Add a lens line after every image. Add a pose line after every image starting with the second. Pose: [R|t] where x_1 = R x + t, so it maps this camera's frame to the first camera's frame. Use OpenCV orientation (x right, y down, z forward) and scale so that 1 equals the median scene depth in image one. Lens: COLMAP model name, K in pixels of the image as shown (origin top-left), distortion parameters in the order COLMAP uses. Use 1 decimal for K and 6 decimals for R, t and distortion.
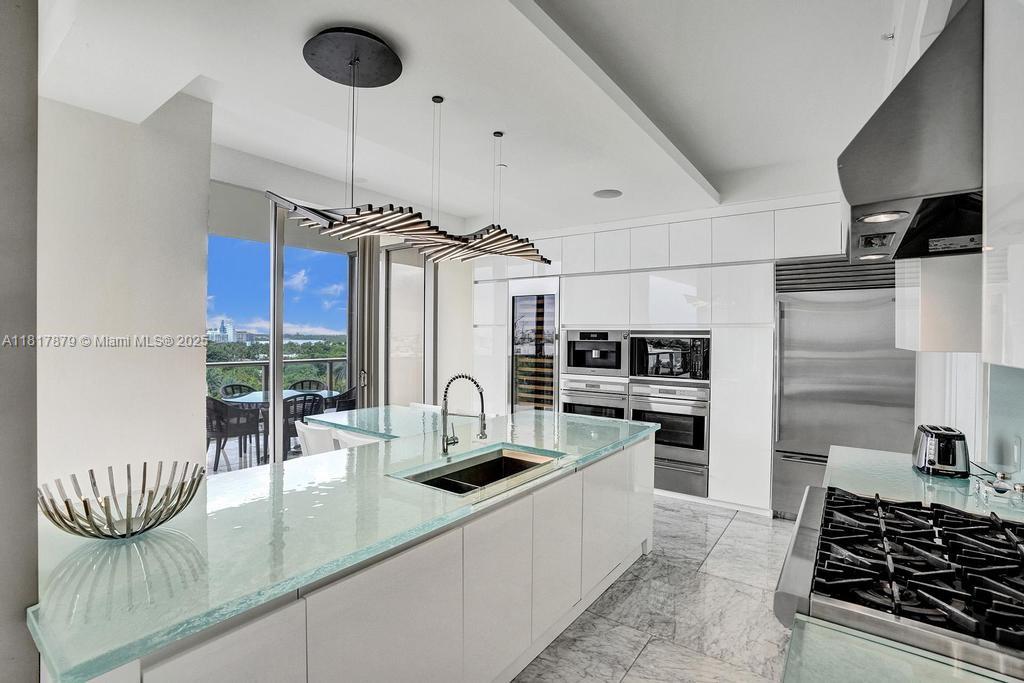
lens RADIAL K [[475.9, 0, 519.8], [0, 475.9, 340.2], [0, 0, 1]] dist [-0.043633, 0.000691]
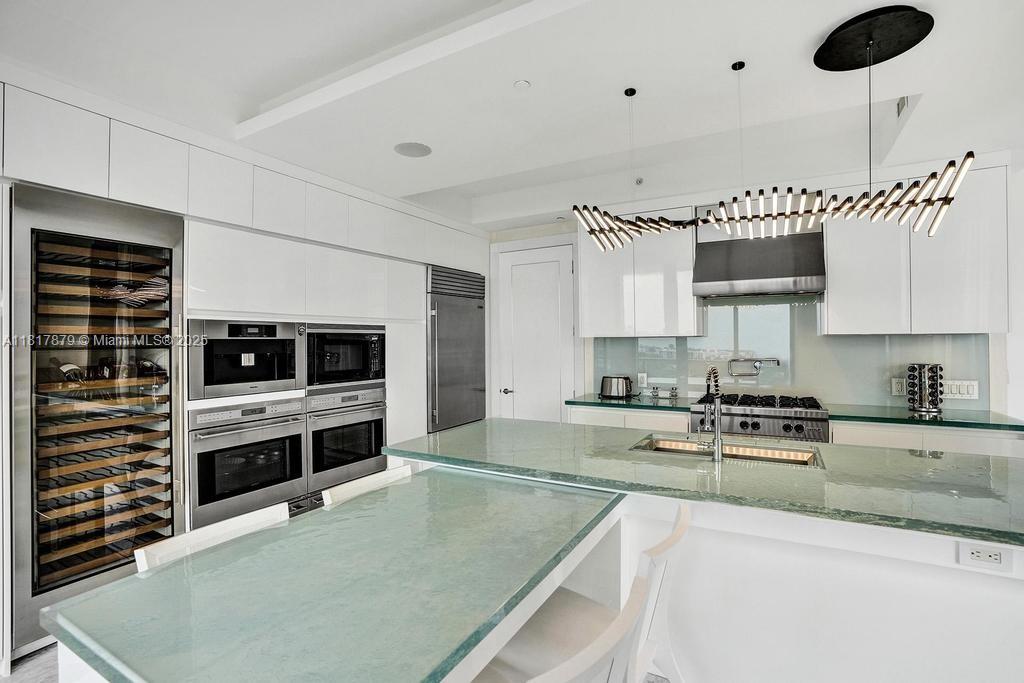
lens RADIAL K [[475.9, 0, 519.8], [0, 475.9, 340.2], [0, 0, 1]] dist [-0.043633, 0.000691]
pose [[-0.090672, -0.010969, 0.995820, -0.502231], [0.013017, 0.999841, 0.012199, 0.000817], [-0.995796, 0.014068, -0.090515, 0.737959]]
